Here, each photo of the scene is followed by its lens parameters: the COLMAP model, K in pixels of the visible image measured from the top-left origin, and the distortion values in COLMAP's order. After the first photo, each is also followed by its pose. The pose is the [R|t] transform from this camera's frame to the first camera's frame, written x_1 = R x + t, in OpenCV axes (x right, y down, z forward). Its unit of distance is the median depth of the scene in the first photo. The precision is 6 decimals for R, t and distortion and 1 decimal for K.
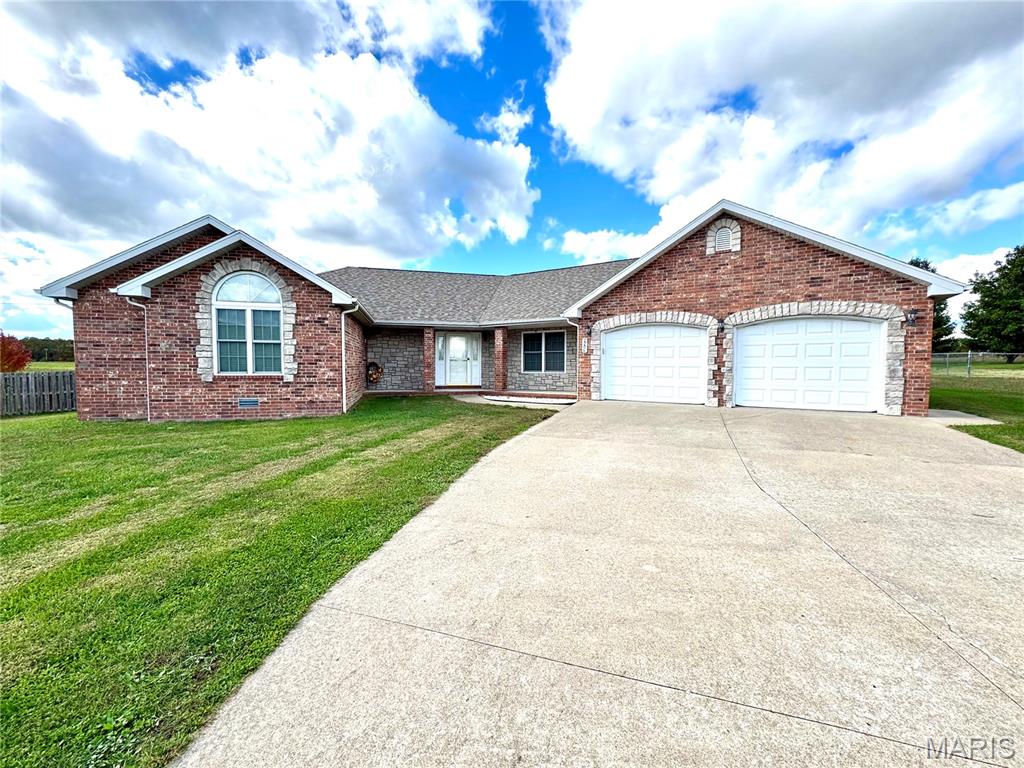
lens RADIAL K [[406.2, 0, 514.5], [0, 406.2, 383.0], [0, 0, 1]] dist [-0.003728, -0.000172]
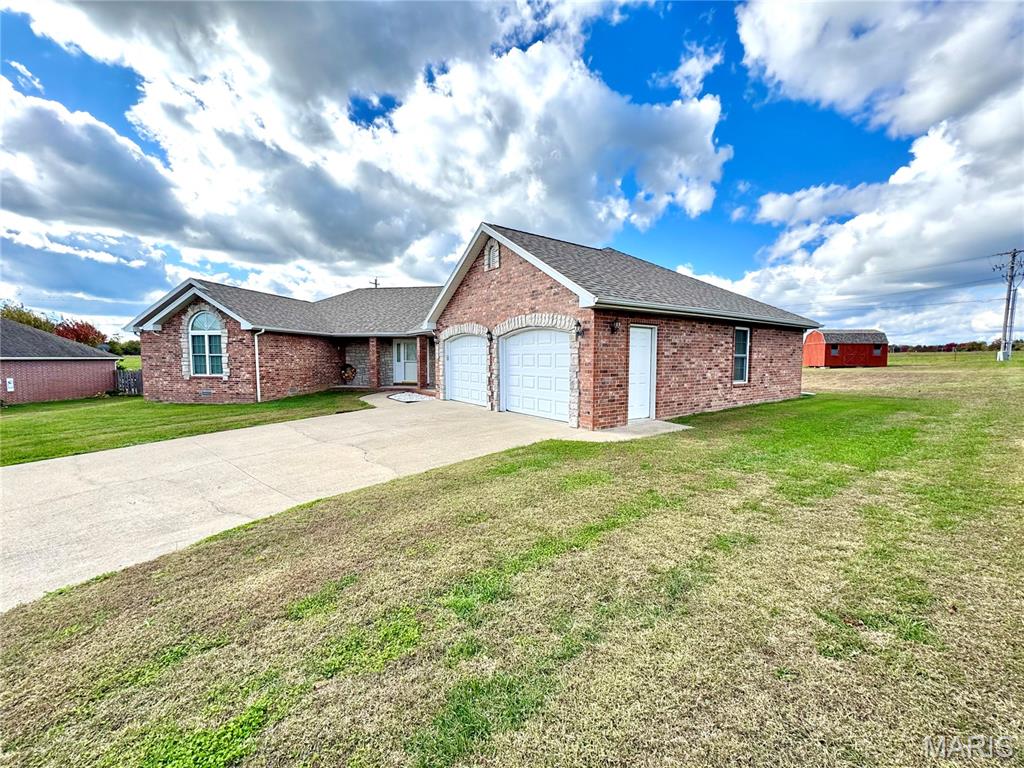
lens RADIAL K [[422.6, 0, 508.0], [0, 422.6, 399.0], [0, 0, 1]] dist [-0.001124, 0.000074]
pose [[0.910592, 0.037495, -0.411602, 1.069532], [-0.016256, 0.998355, 0.054983, -0.037947], [0.412987, -0.043377, 0.909704, -0.031031]]
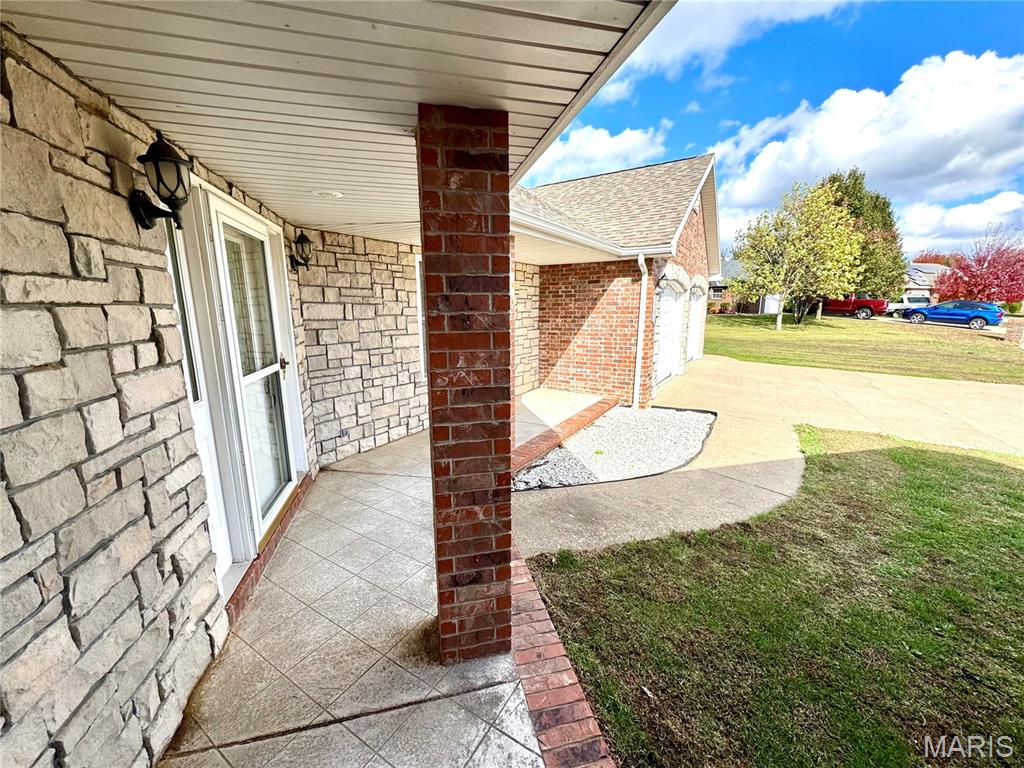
lens RADIAL K [[406.2, 0, 514.5], [0, 406.2, 383.0], [0, 0, 1]] dist [-0.003728, -0.000172]
pose [[-0.001388, -0.192215, 0.981352, -0.500745], [0.046113, 0.980297, 0.192074, -0.135994], [-0.998935, 0.045520, 0.007503, 1.480833]]
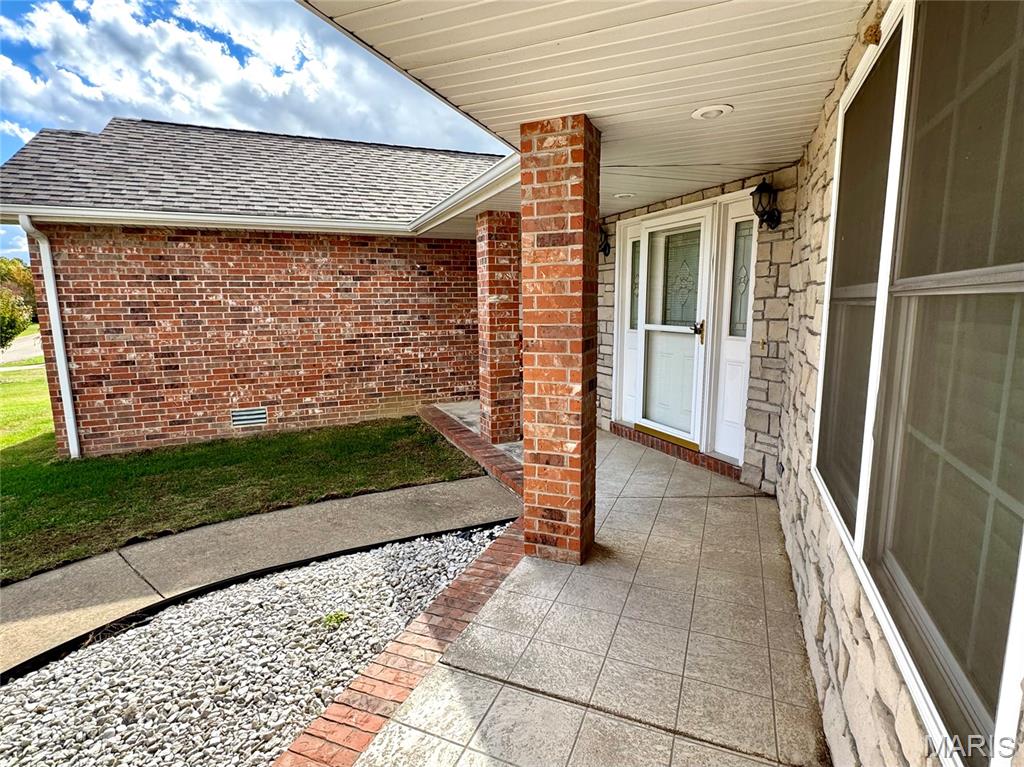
lens RADIAL K [[515.6, 0, 494.0], [0, 515.6, 382.9], [0, 0, 1]] dist [-0.001836, -0.000062]
pose [[0.143101, 0.140271, -0.979718, 0.227549], [-0.028185, 0.990082, 0.137638, -0.108895], [0.989307, 0.007918, 0.145635, 1.420687]]
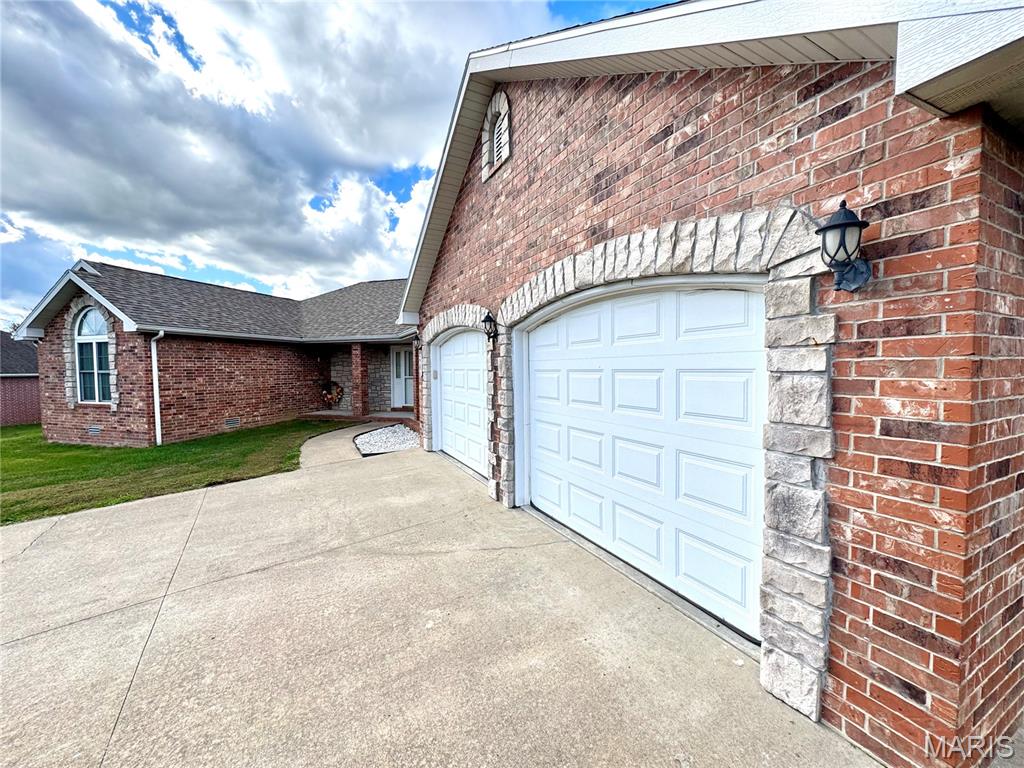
lens RADIAL K [[406.3, 0, 513.5], [0, 406.3, 387.0], [0, 0, 1]] dist [-0.000941, -0.000213]
pose [[0.851849, 0.014558, -0.523586, 0.804111], [-0.011376, 0.999892, 0.009293, -0.081684], [0.523665, -0.001960, 0.851922, 0.637313]]
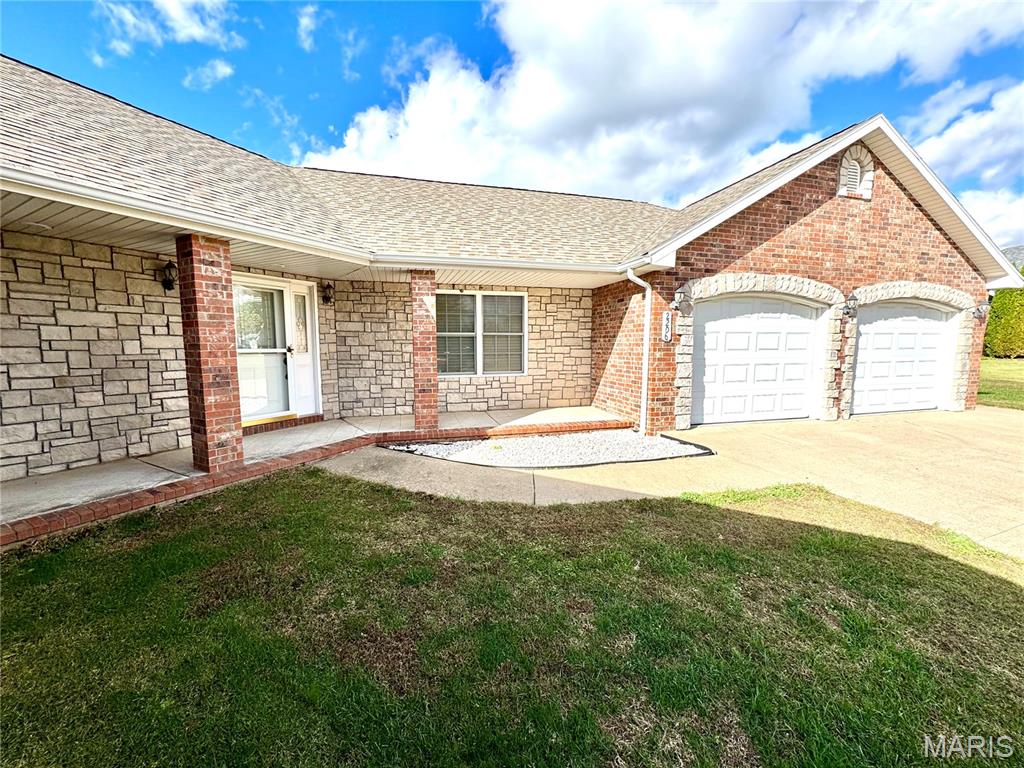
lens RADIAL K [[406.2, 0, 514.5], [0, 406.2, 383.0], [0, 0, 1]] dist [-0.003728, -0.000172]
pose [[0.680488, -0.077833, 0.728614, -0.413883], [0.034378, 0.996639, 0.074357, -0.081610], [-0.731953, -0.025551, 0.680876, 0.978997]]
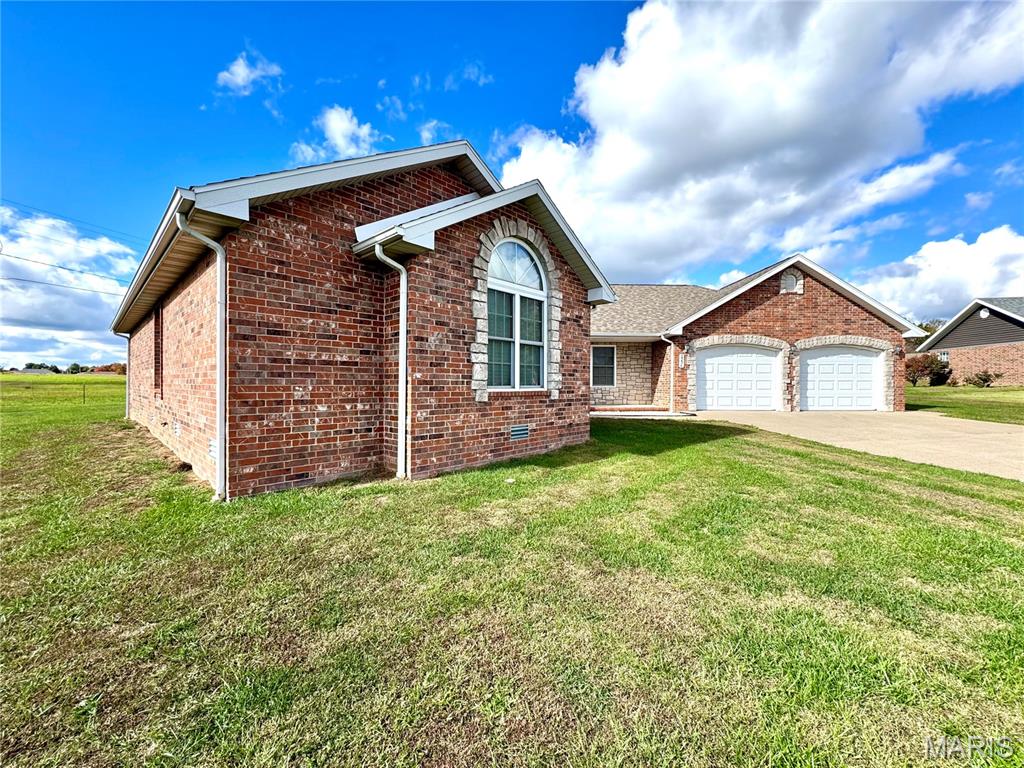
lens RADIAL K [[406.2, 0, 514.5], [0, 406.2, 383.0], [0, 0, 1]] dist [-0.003728, -0.000172]
pose [[0.838561, -0.000931, 0.544807, -0.984054], [0.021986, 0.999242, -0.032133, -0.010408], [-0.544364, 0.038923, 0.837945, 0.414776]]
